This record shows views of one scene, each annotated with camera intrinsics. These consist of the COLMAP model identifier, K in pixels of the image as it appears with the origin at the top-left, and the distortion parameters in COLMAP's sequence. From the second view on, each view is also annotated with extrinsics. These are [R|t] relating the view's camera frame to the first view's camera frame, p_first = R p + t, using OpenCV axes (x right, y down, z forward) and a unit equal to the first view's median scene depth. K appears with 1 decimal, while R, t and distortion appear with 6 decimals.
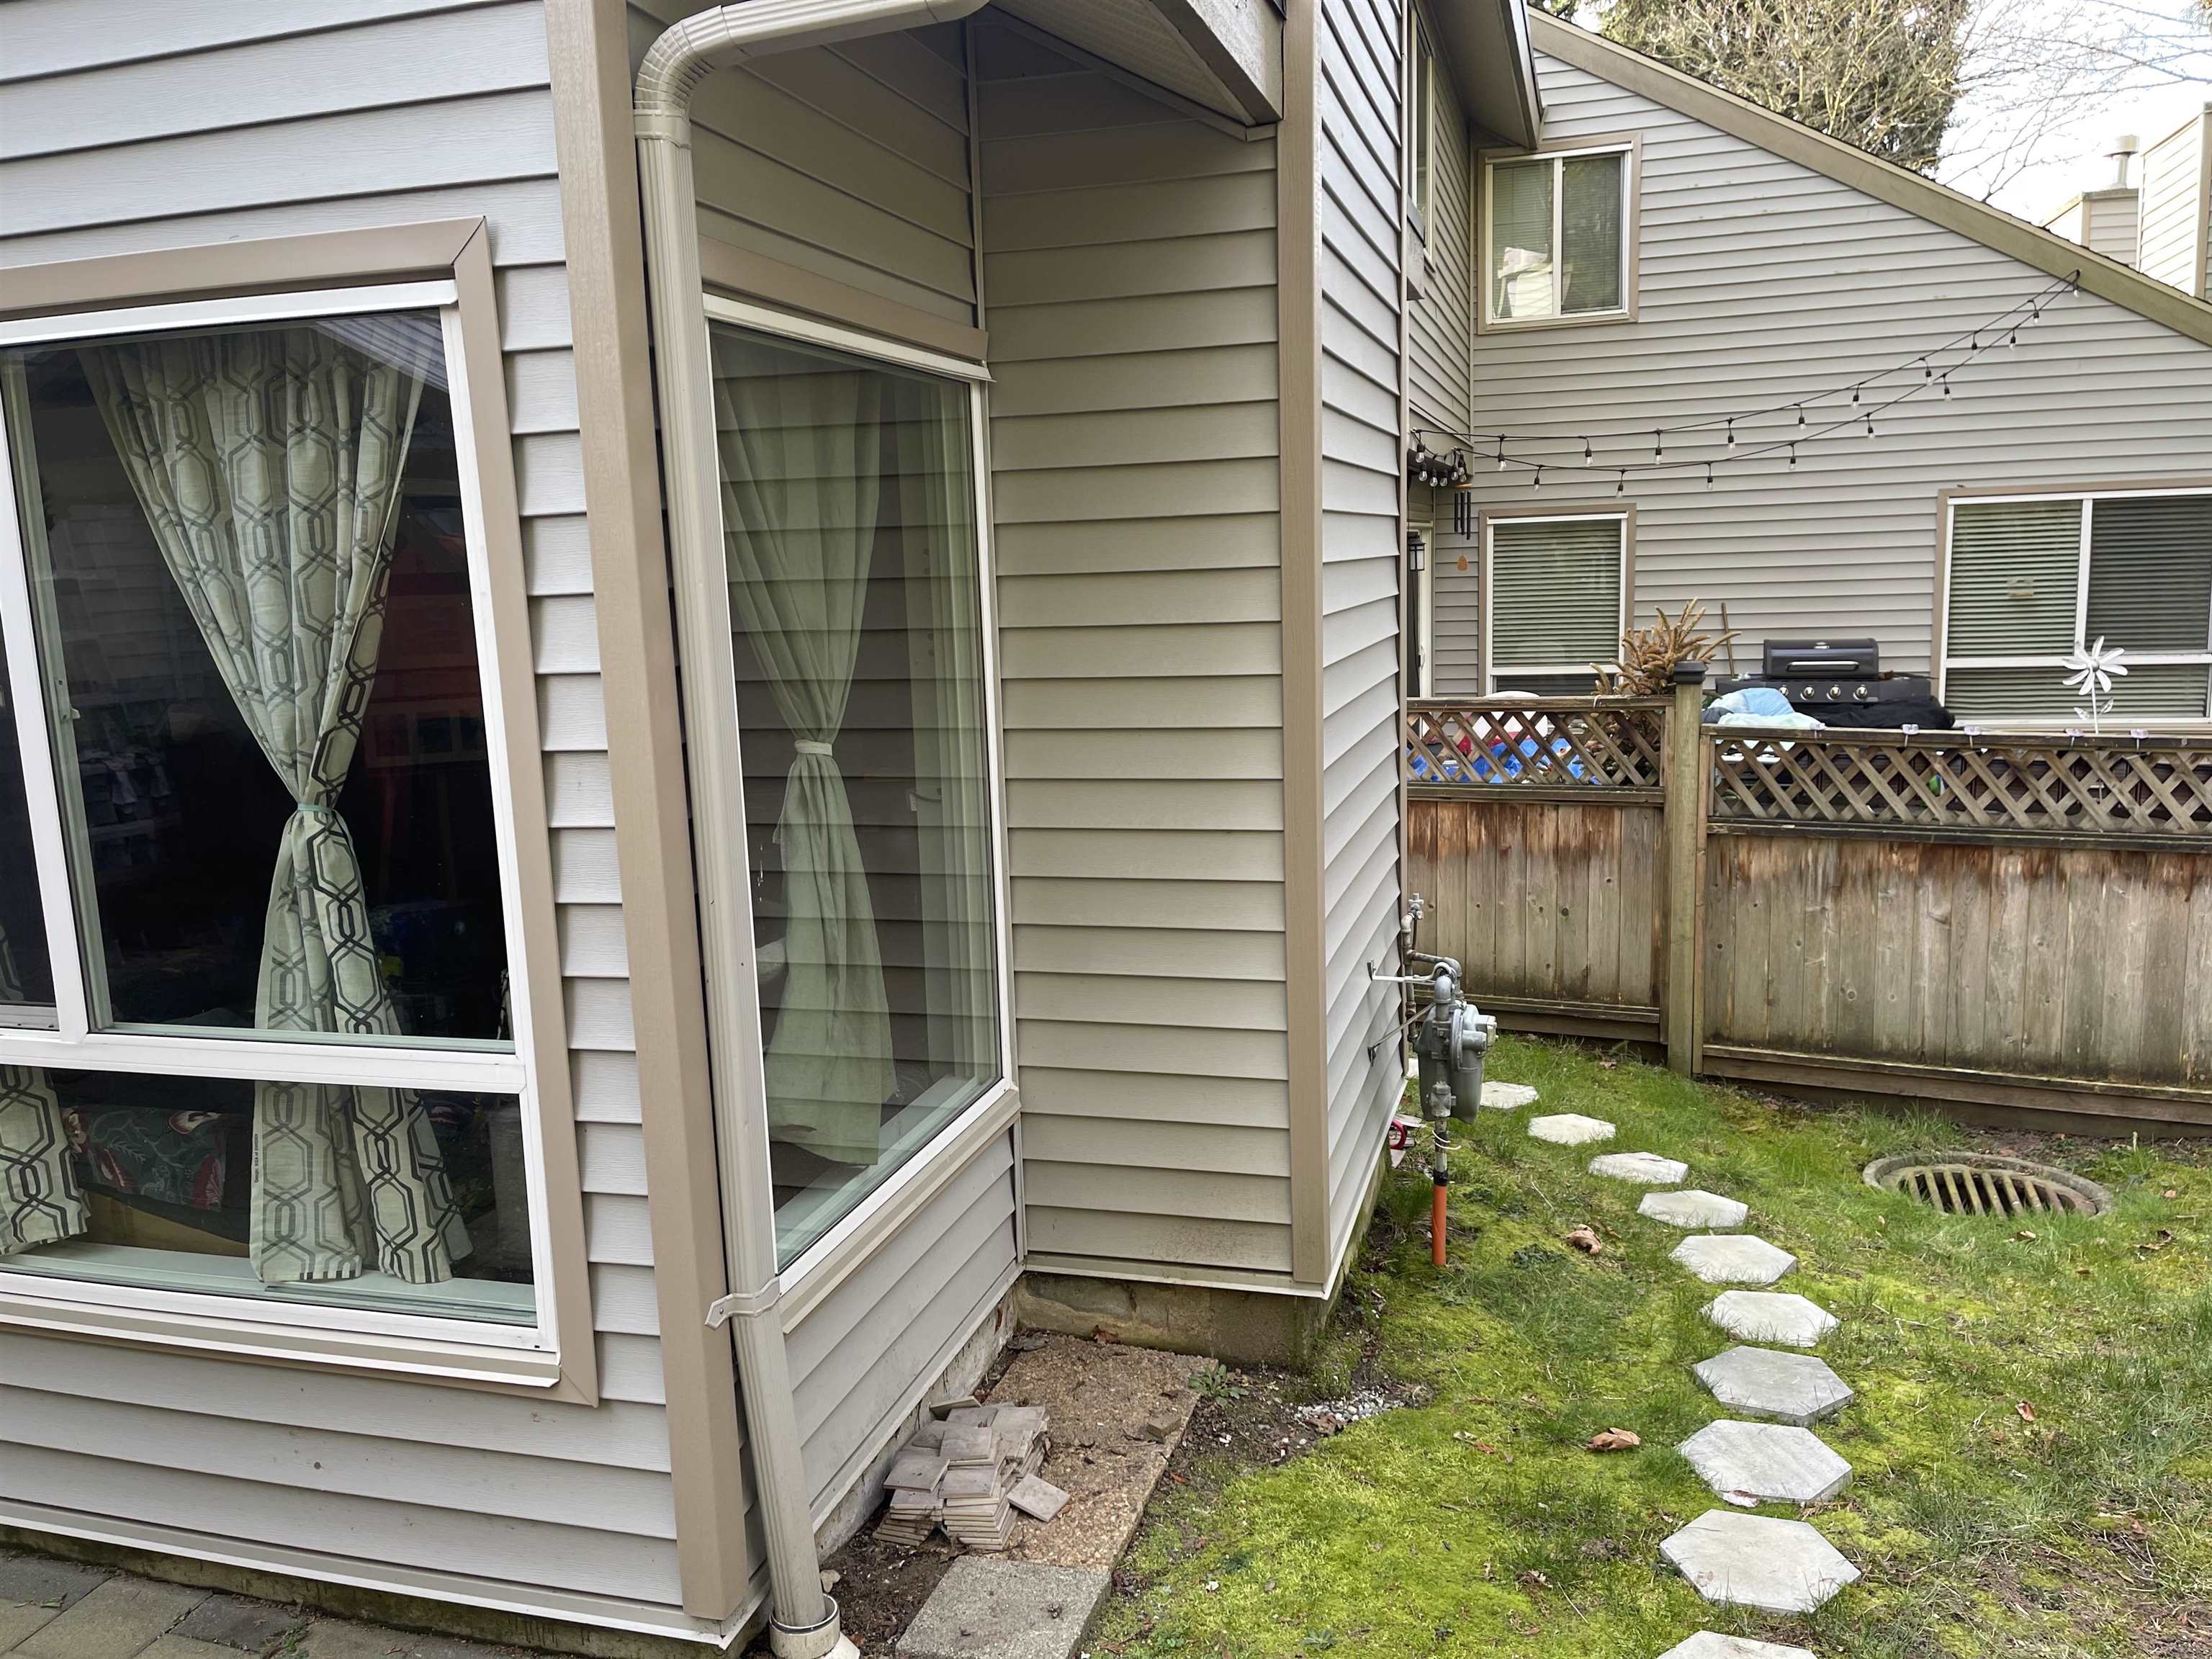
lens RADIAL K [[1656.5, 0, 1098.9], [0, 1656.5, 832.8], [0, 0, 1]] dist [0.070204, -0.082825]
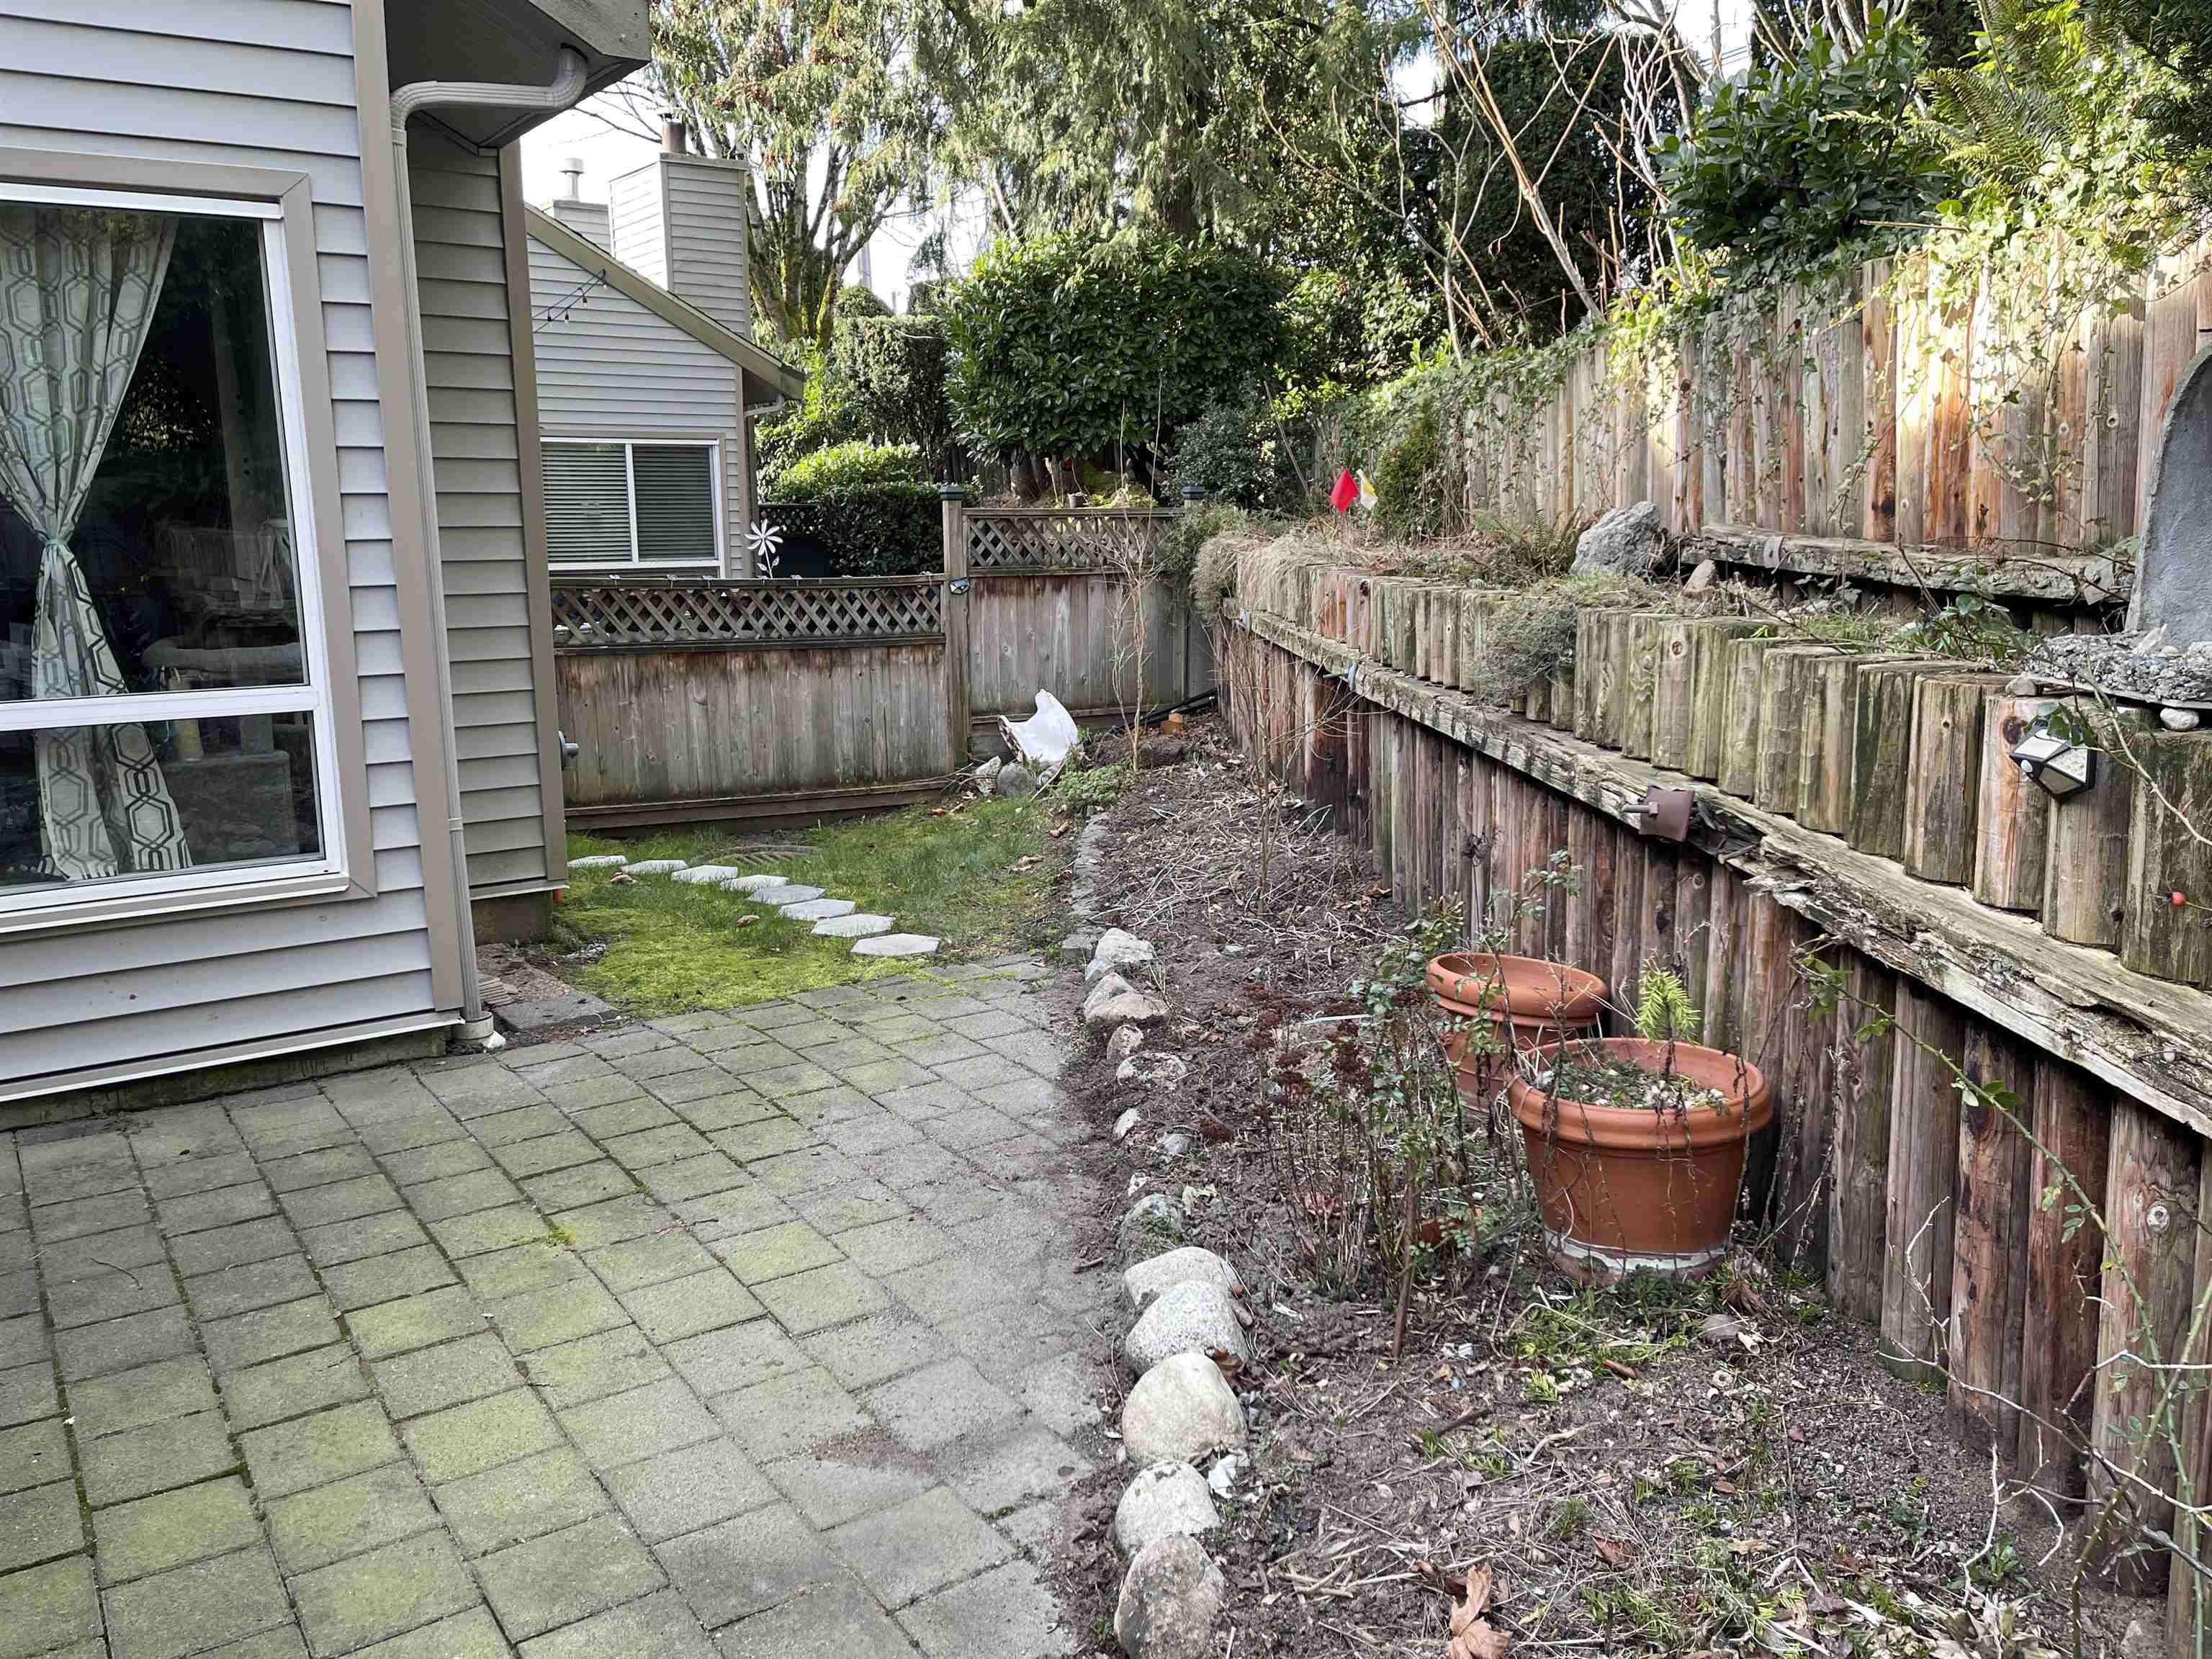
lens RADIAL K [[1656.5, 0, 1103.2], [0, 1656.5, 829.1], [0, 0, 1]] dist [0.070204, -0.082825]
pose [[0.626994, -0.120807, 0.769600, -0.475016], [0.101661, 0.992143, 0.072917, 0.096638], [-0.772363, 0.032521, 0.634349, -0.262700]]
